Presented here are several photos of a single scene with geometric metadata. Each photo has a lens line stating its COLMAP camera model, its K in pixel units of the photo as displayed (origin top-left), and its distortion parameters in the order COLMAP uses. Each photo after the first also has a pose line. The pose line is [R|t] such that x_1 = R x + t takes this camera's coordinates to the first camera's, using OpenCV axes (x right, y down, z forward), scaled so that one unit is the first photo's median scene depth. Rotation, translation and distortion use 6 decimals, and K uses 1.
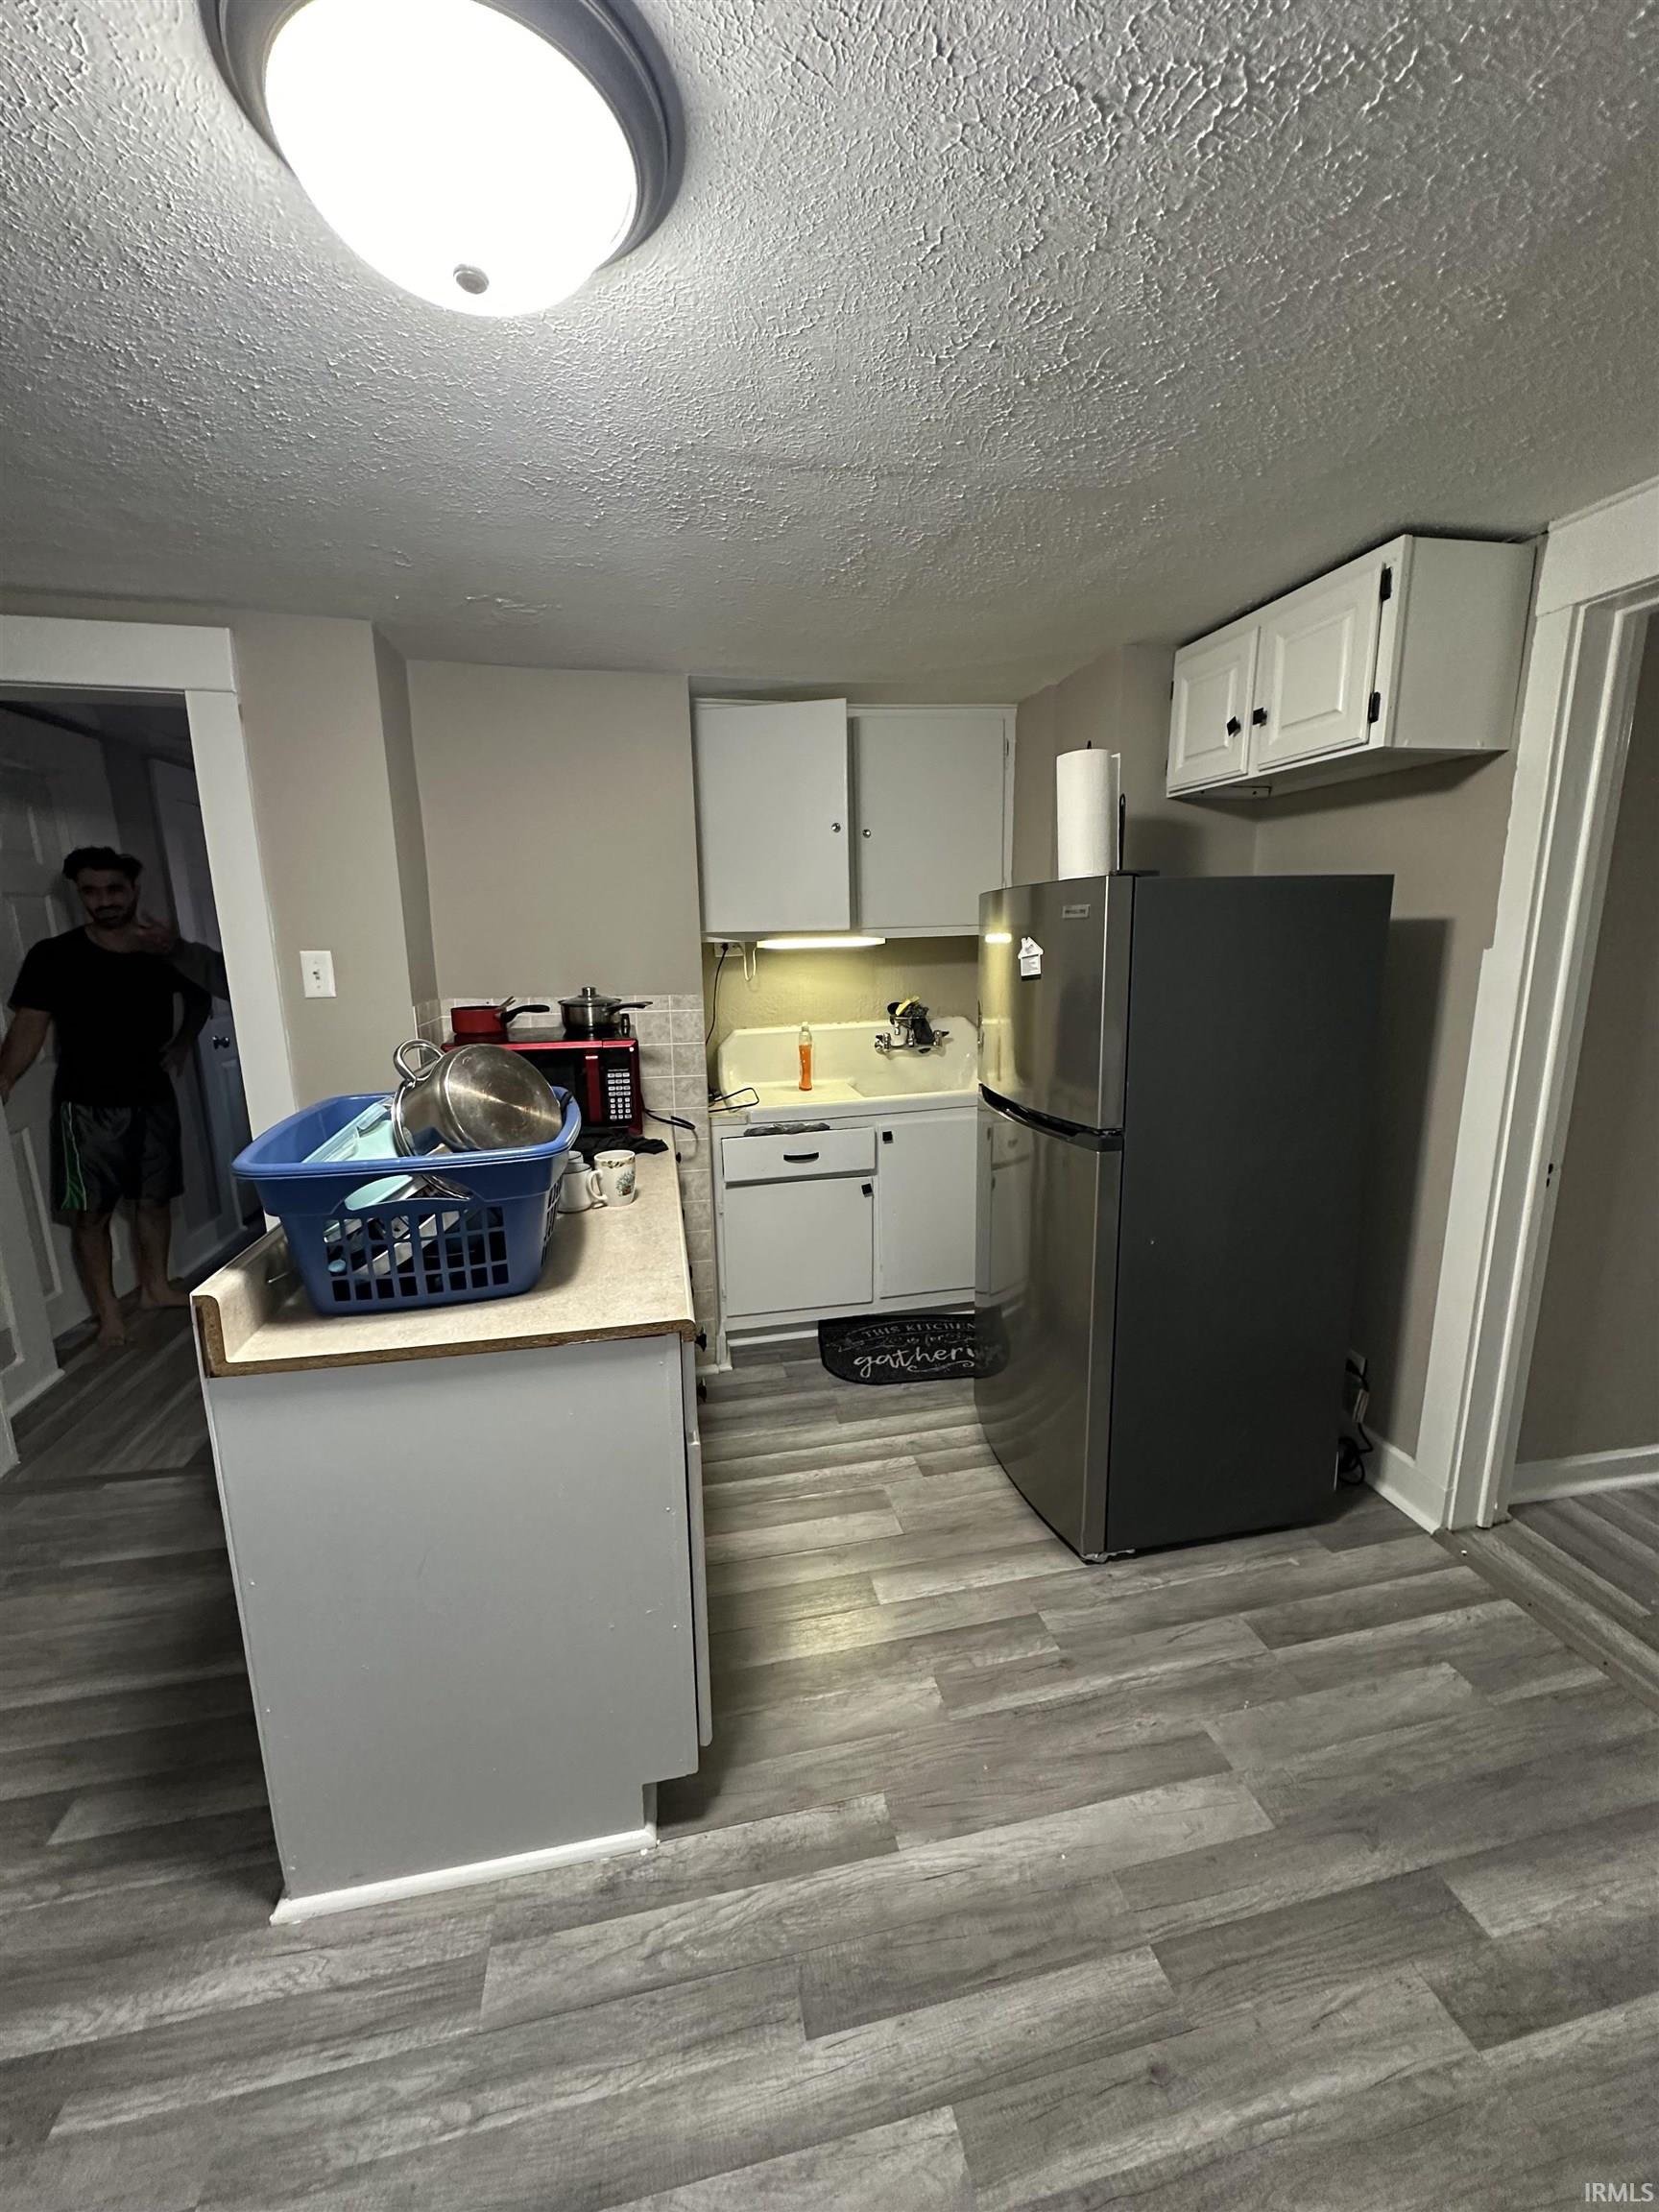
lens RADIAL K [[879.6, 0, 826.2], [0, 879.6, 1100.8], [0, 0, 1]] dist [0.001241, 0.000348]
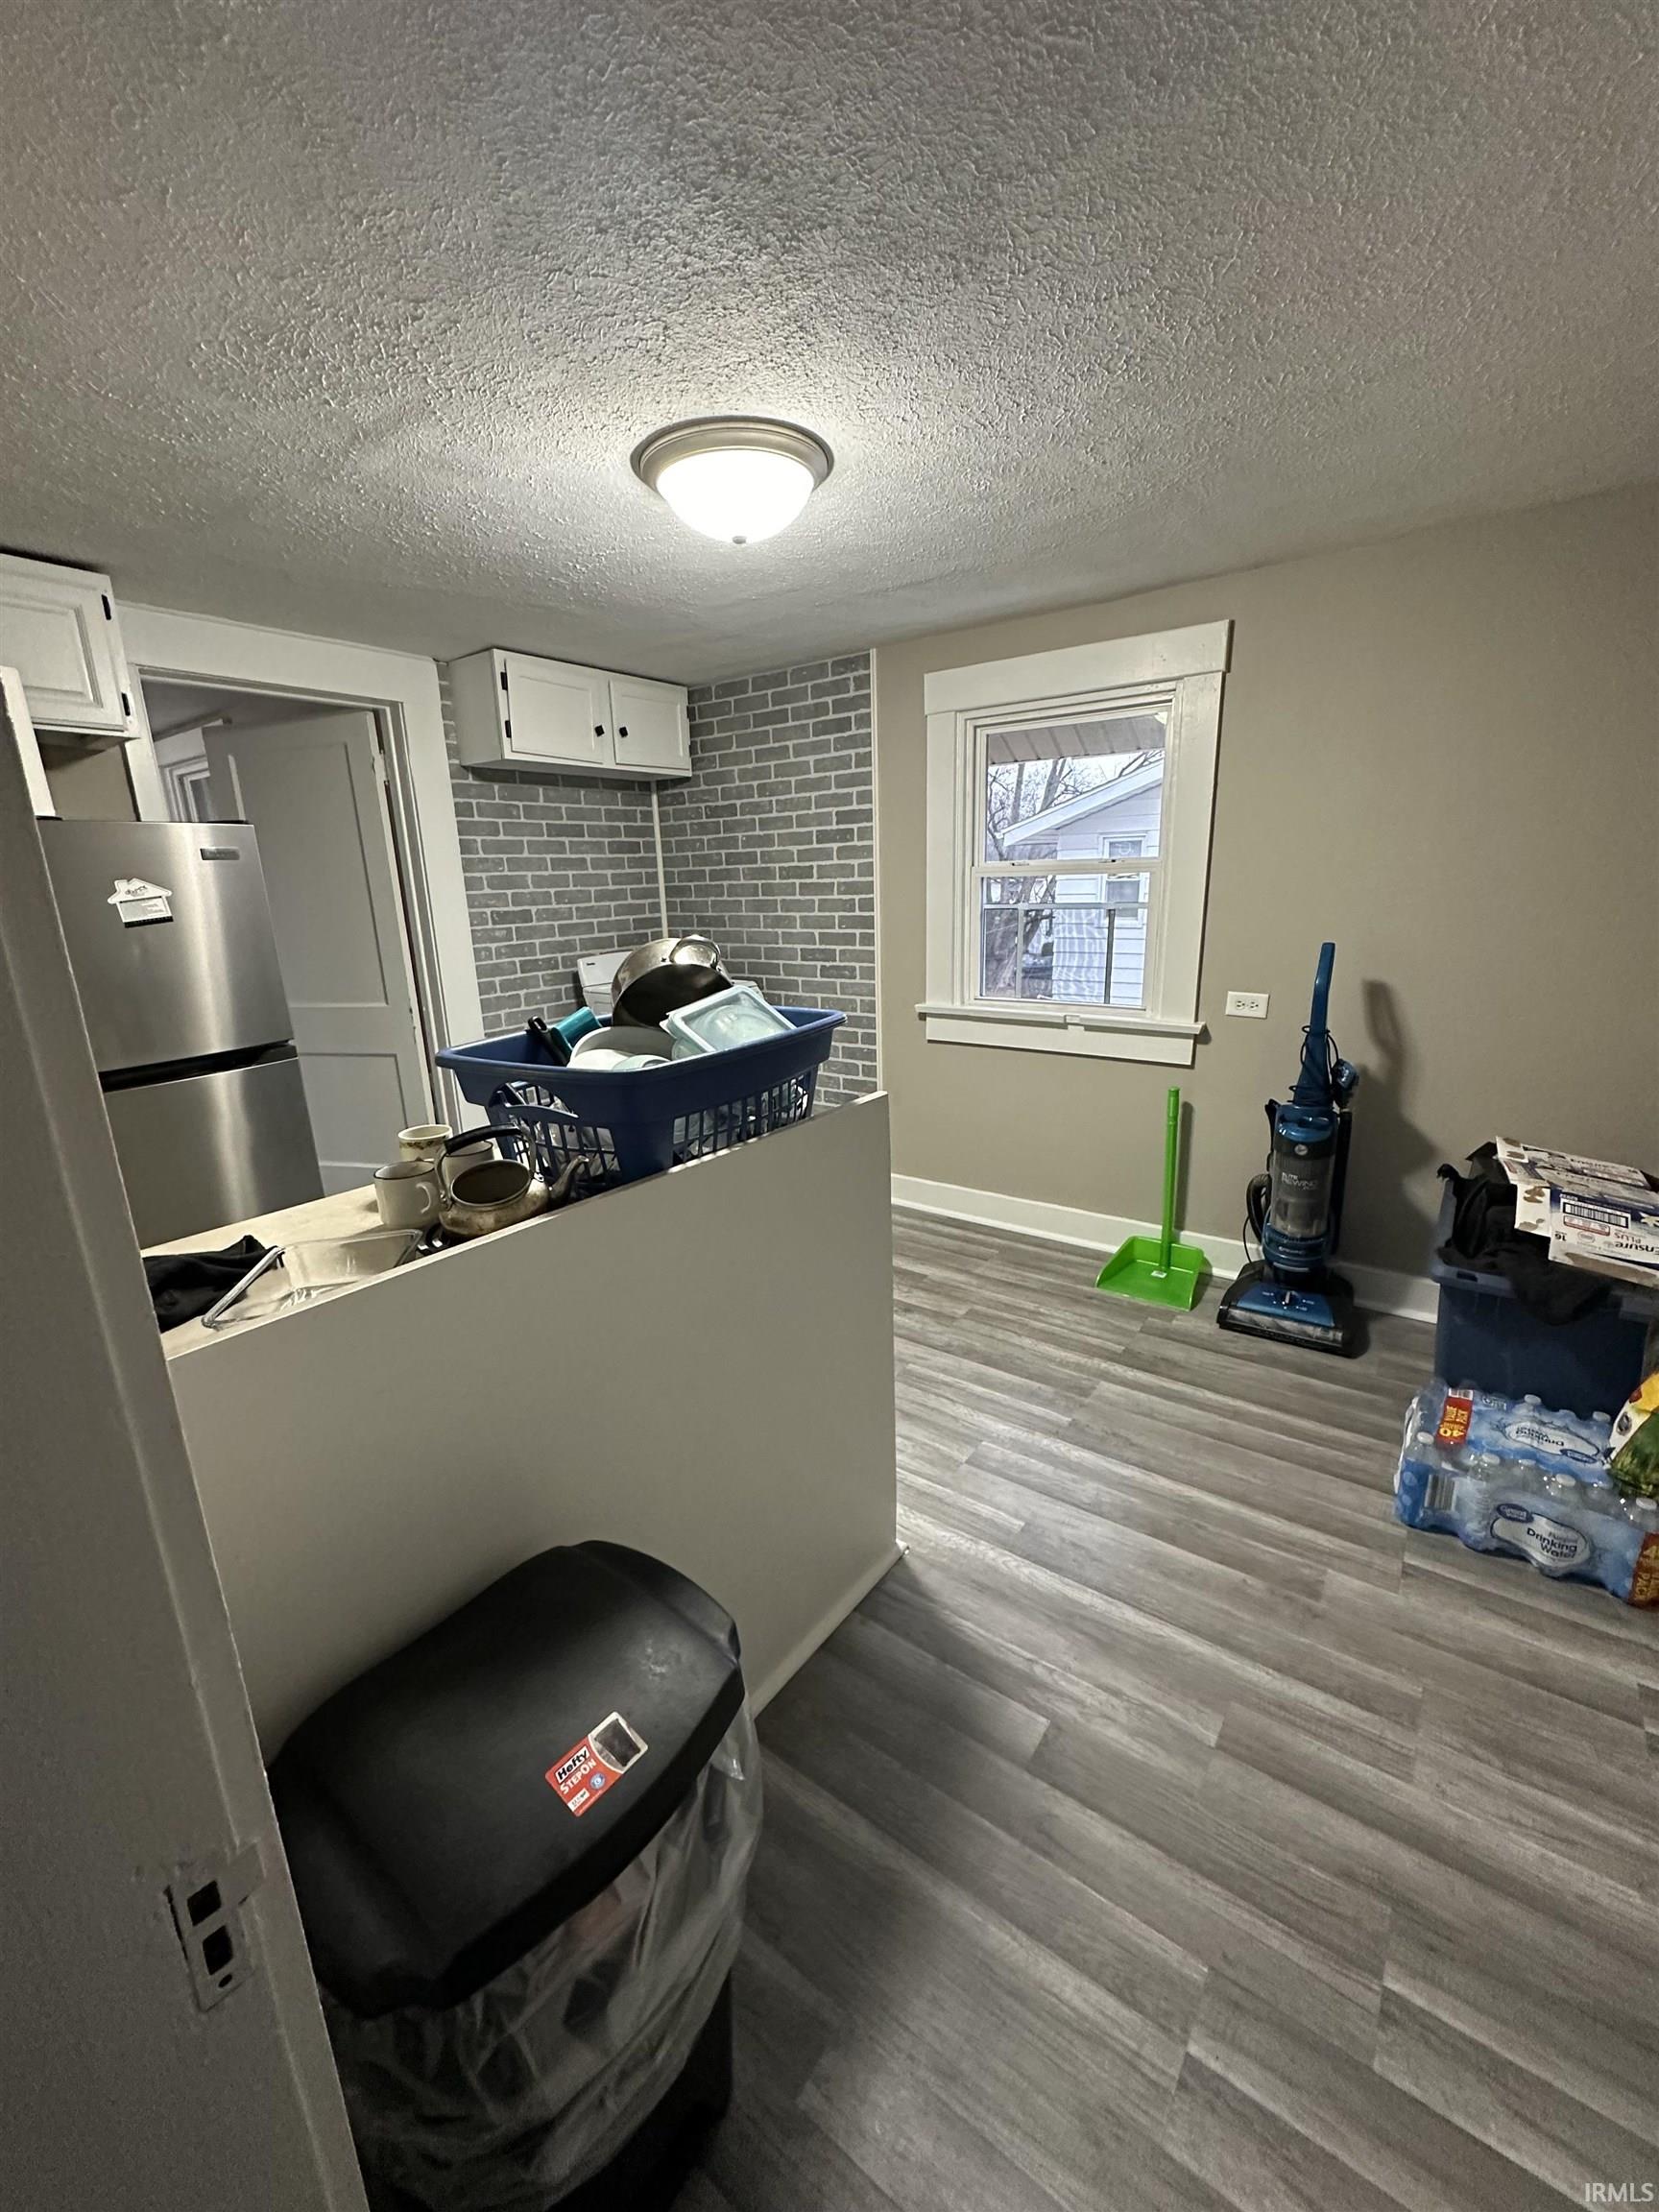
lens RADIAL K [[879.6, 0, 822.4], [0, 879.6, 1101.0], [0, 0, 1]] dist [0.001241, 0.000348]
pose [[-0.652656, -0.154233, 0.741790, -1.614157], [0.186244, 0.916361, 0.354395, -0.275284], [-0.734407, 0.369452, -0.569344, 1.790823]]
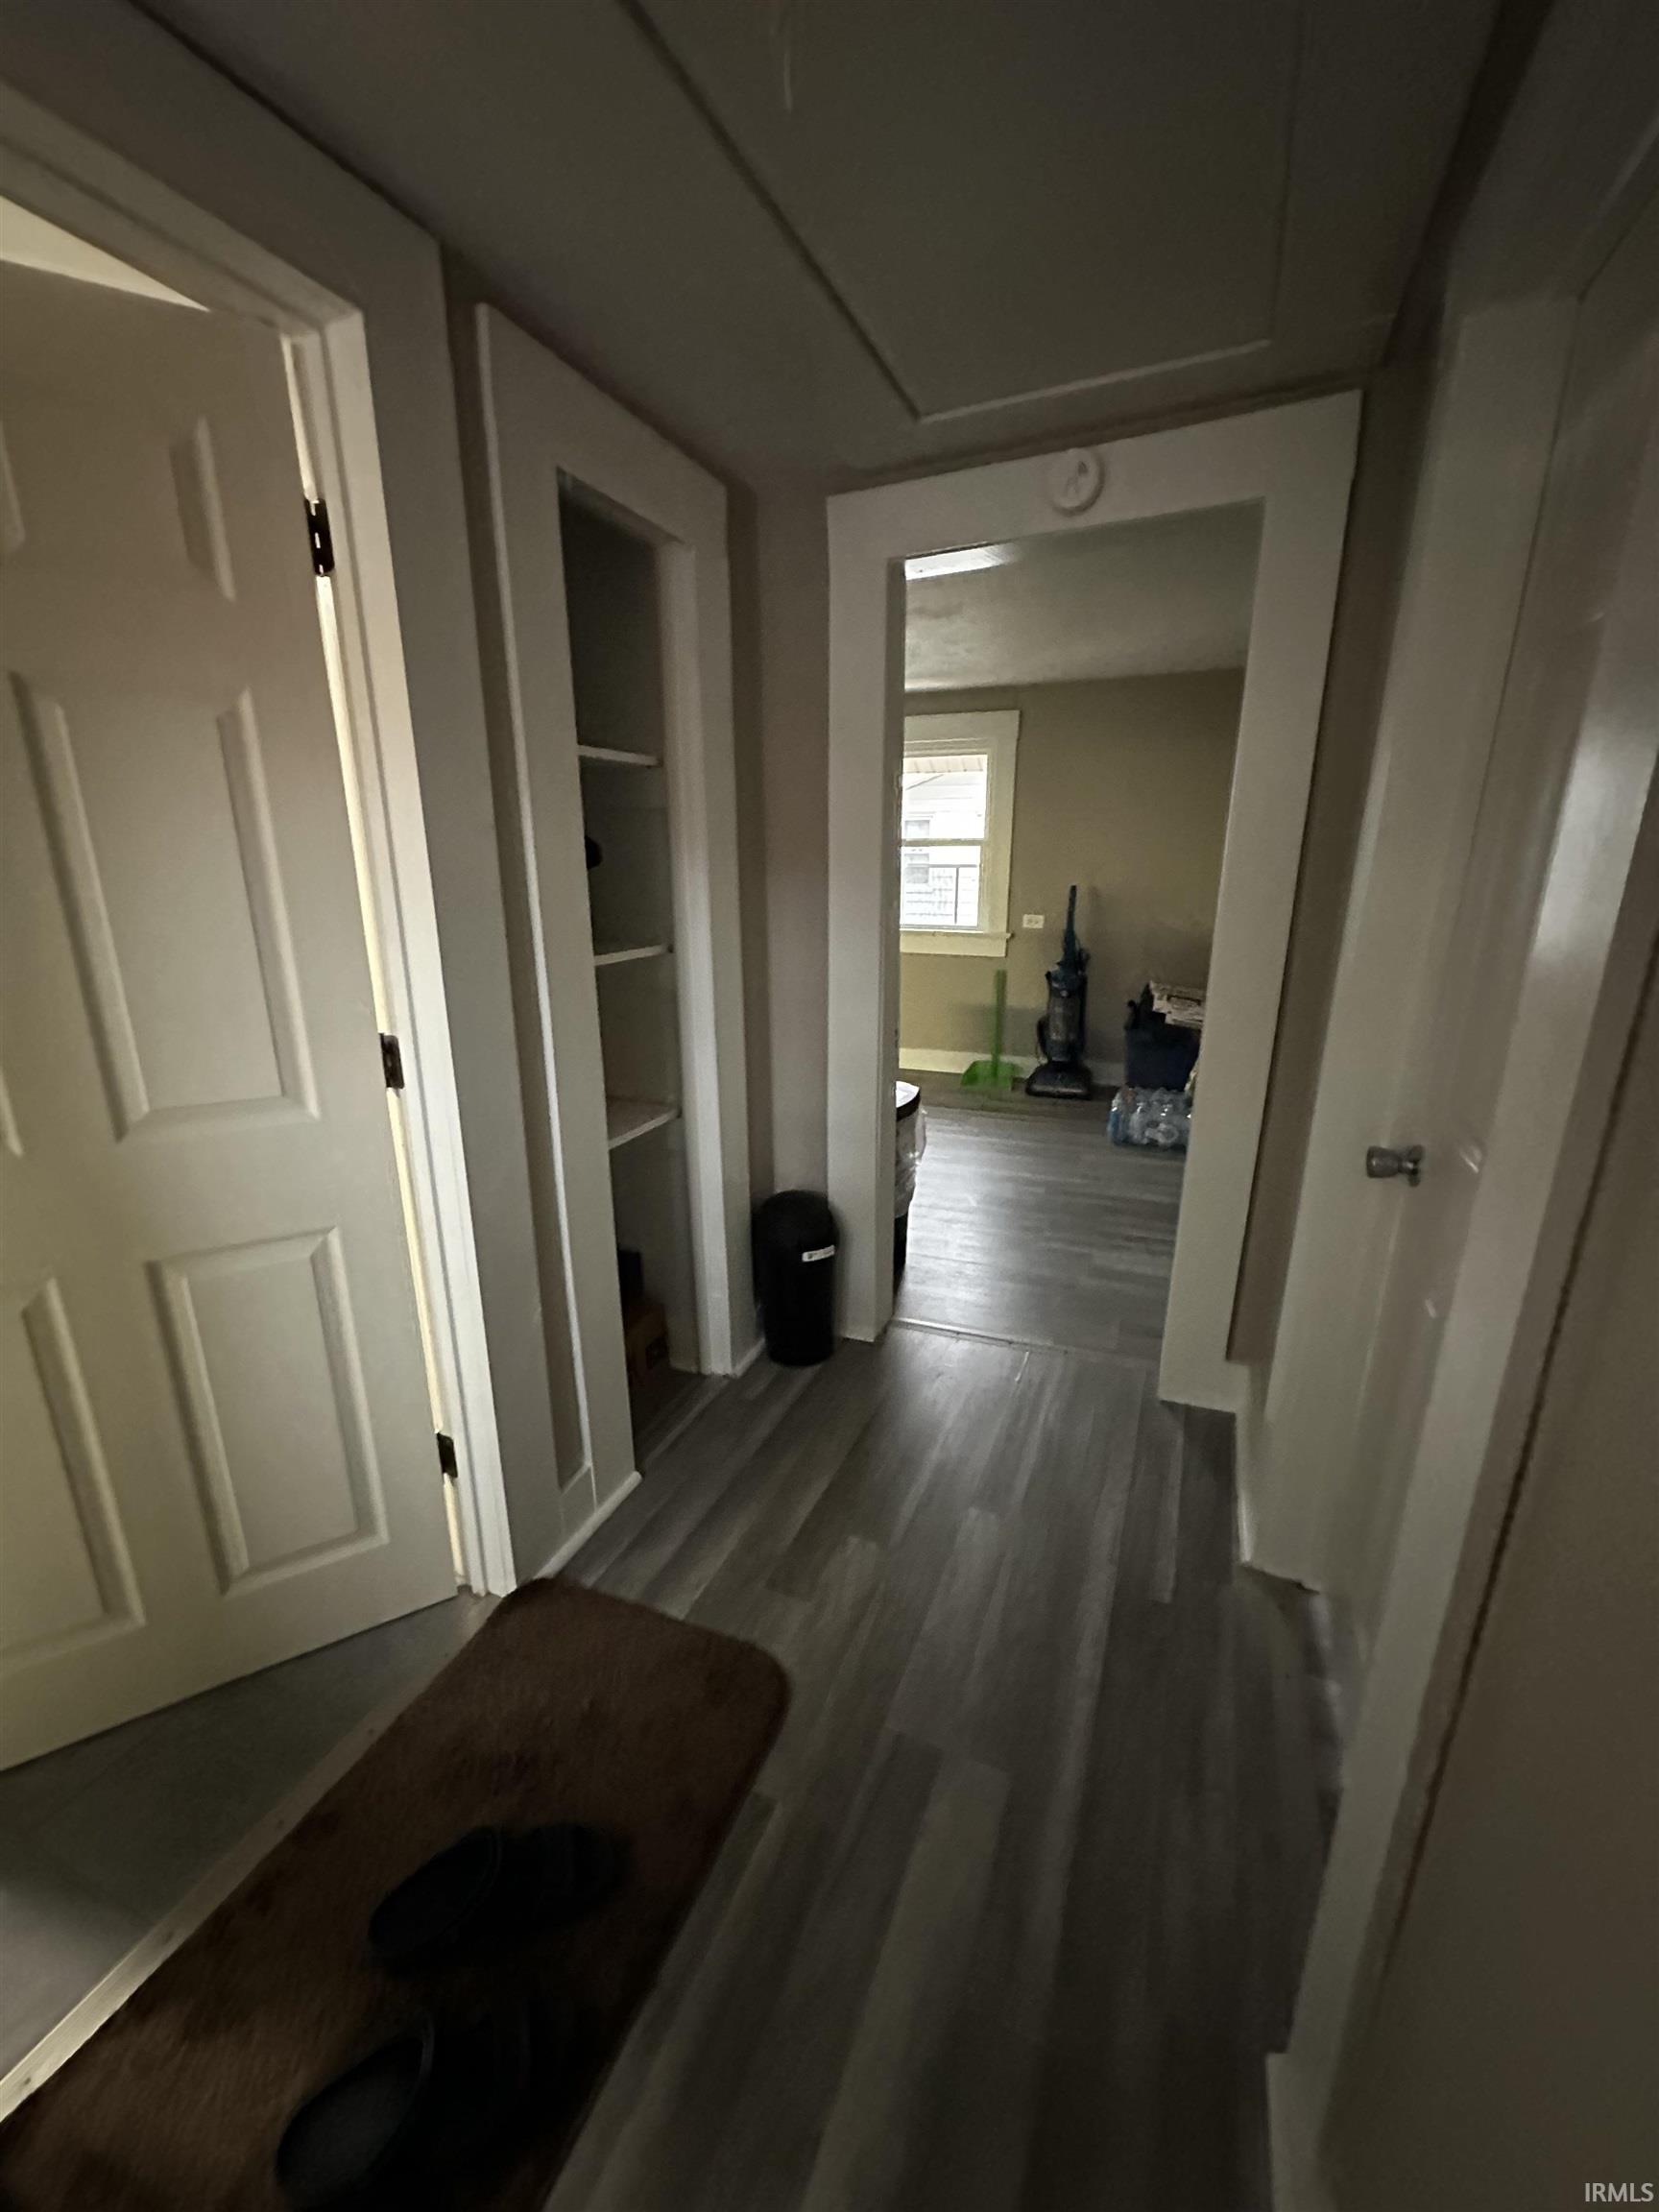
lens RADIAL K [[879.6, 0, 832.7], [0, 879.6, 1111.1], [0, 0, 1]] dist [0.001241, 0.000348]
pose [[-0.826631, -0.142614, 0.544373, -2.207438], [0.123743, 0.897613, 0.423059, -0.563797], [-0.548971, 0.417076, -0.724347, 3.495480]]
